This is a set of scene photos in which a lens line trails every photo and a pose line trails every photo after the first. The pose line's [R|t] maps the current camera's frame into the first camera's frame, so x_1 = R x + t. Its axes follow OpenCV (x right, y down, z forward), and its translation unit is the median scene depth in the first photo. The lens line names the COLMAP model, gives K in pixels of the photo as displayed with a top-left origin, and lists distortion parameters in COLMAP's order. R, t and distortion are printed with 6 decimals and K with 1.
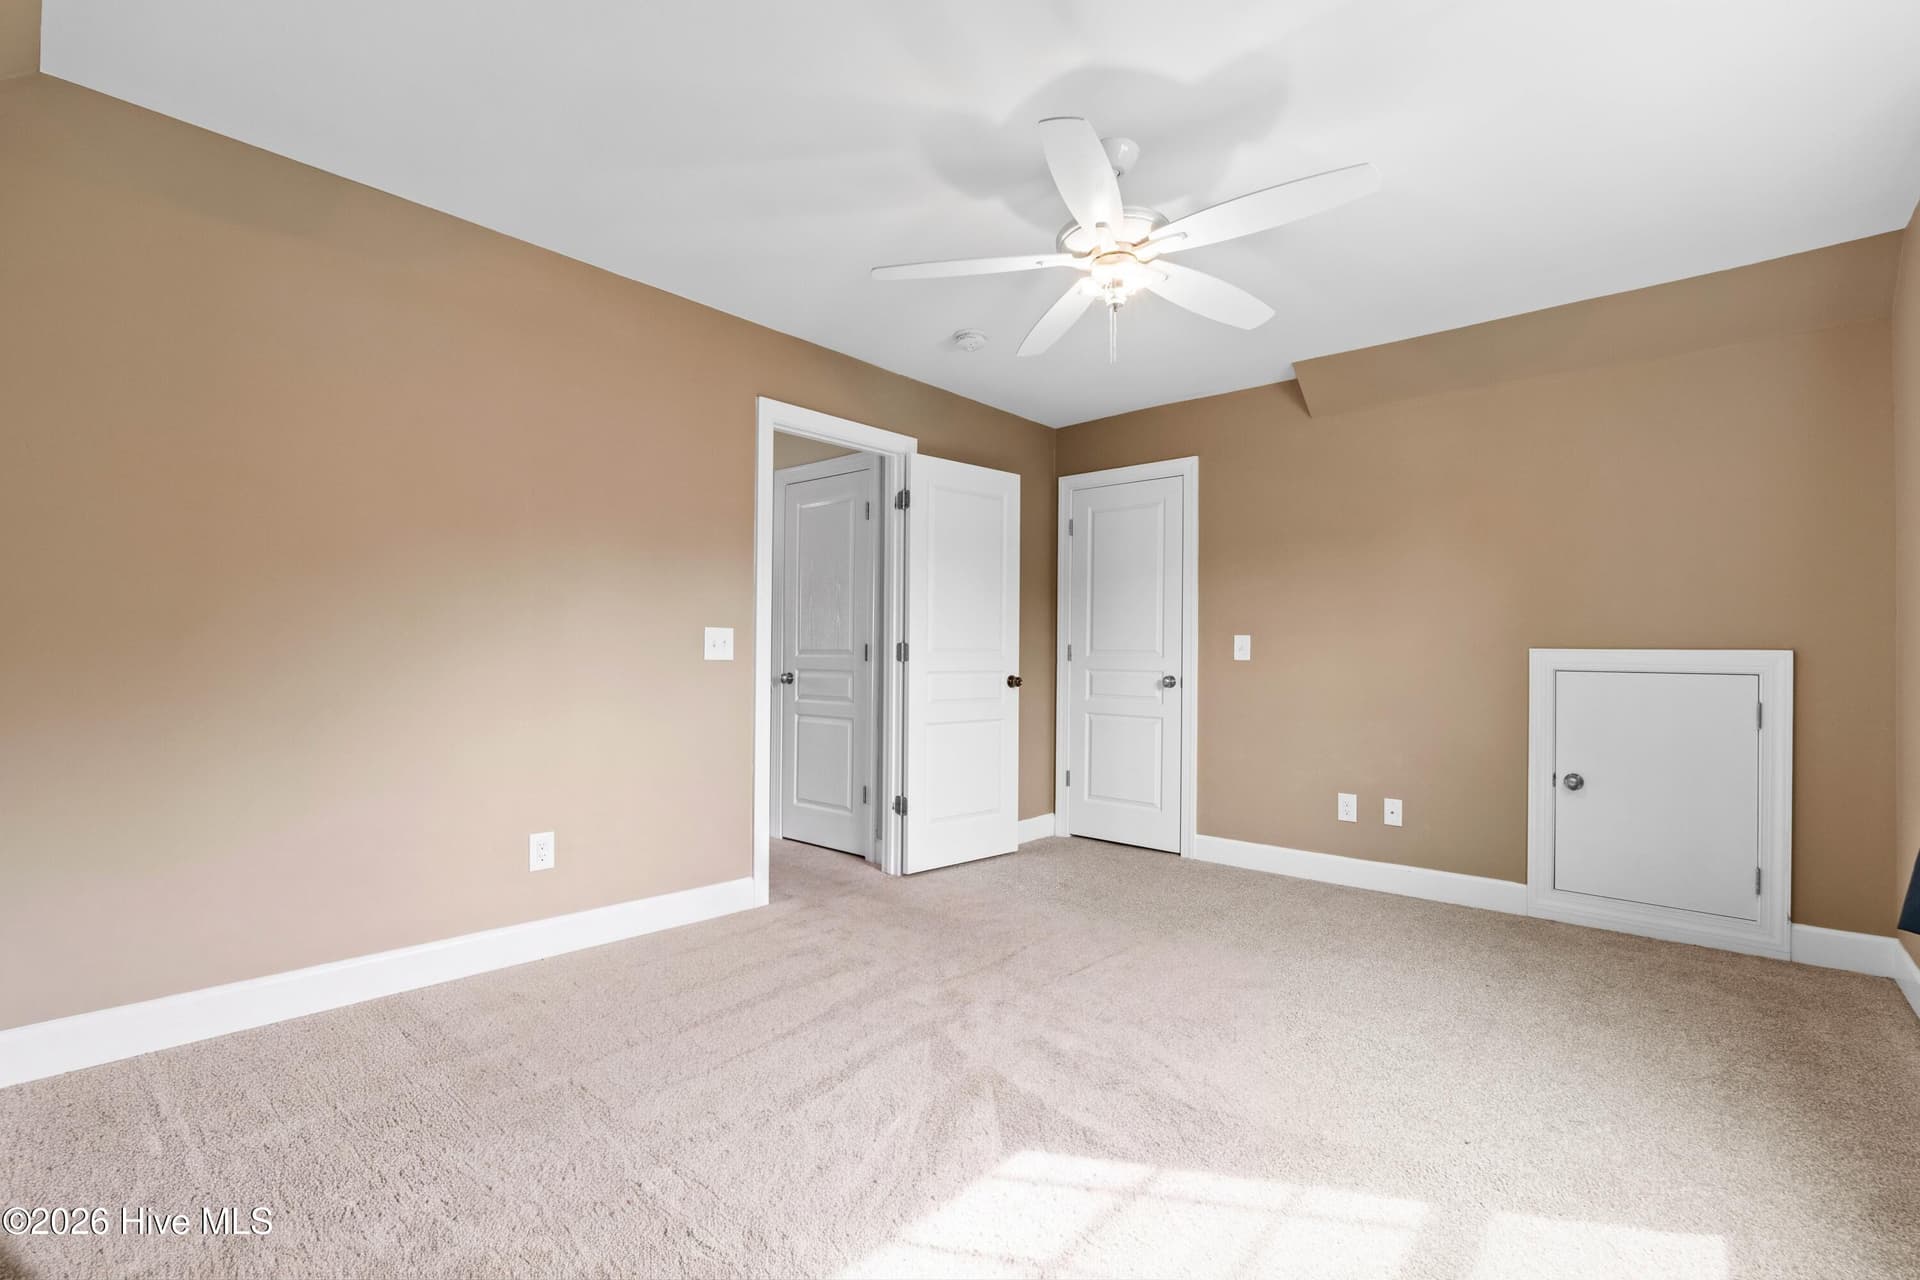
lens RADIAL K [[849.4, 0, 958.4], [0, 849.4, 642.9], [0, 0, 1]] dist [-0.002054, -0.000378]
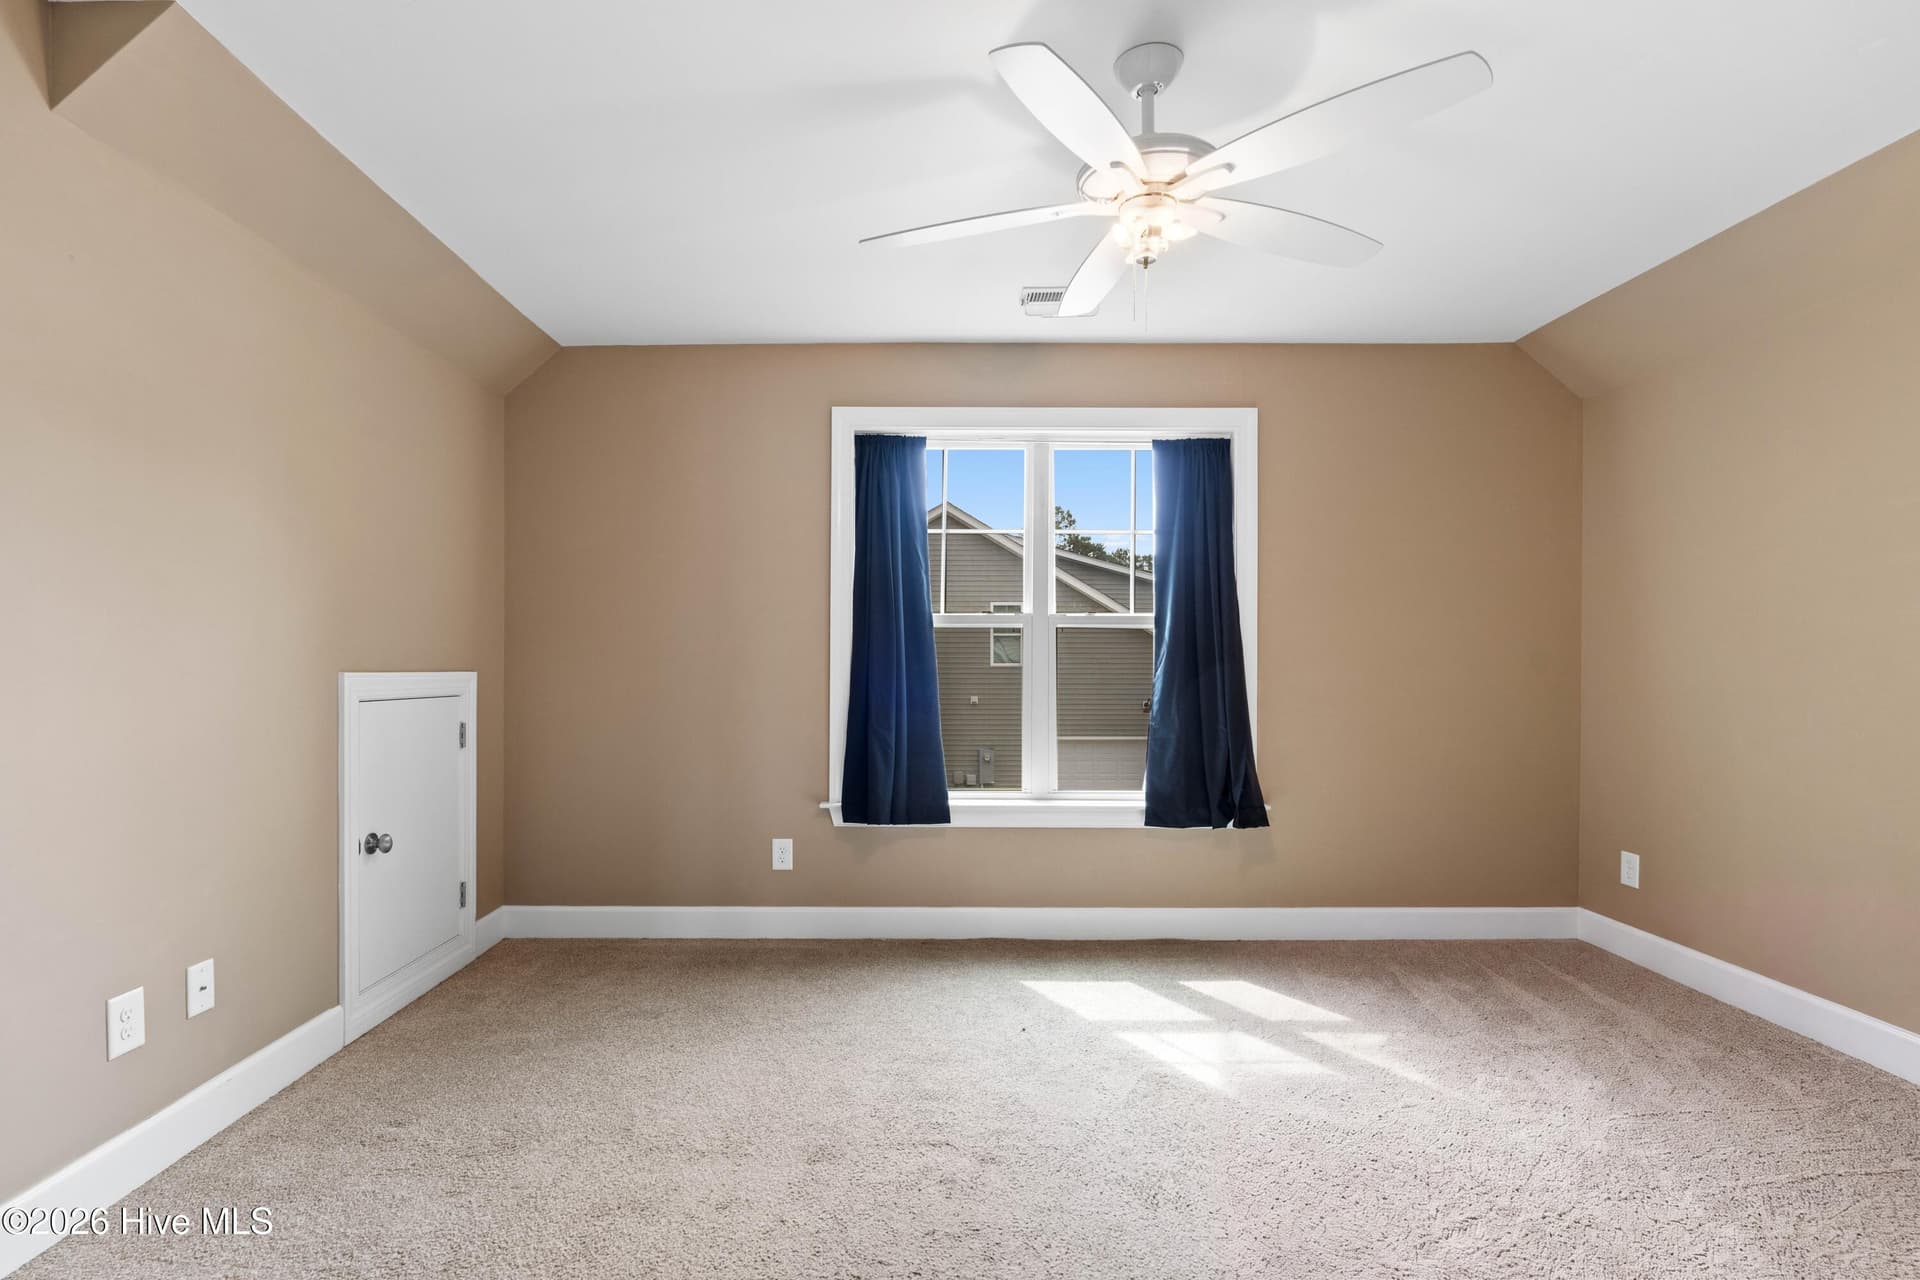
lens RADIAL K [[849.4, 0, 957.5], [0, 849.4, 651.3], [0, 0, 1]] dist [-0.002054, -0.000378]
pose [[-0.638901, 0.005101, 0.769272, -0.243591], [-0.003850, 0.999944, -0.009828, -0.009175], [-0.769279, -0.009241, -0.638846, 1.198948]]
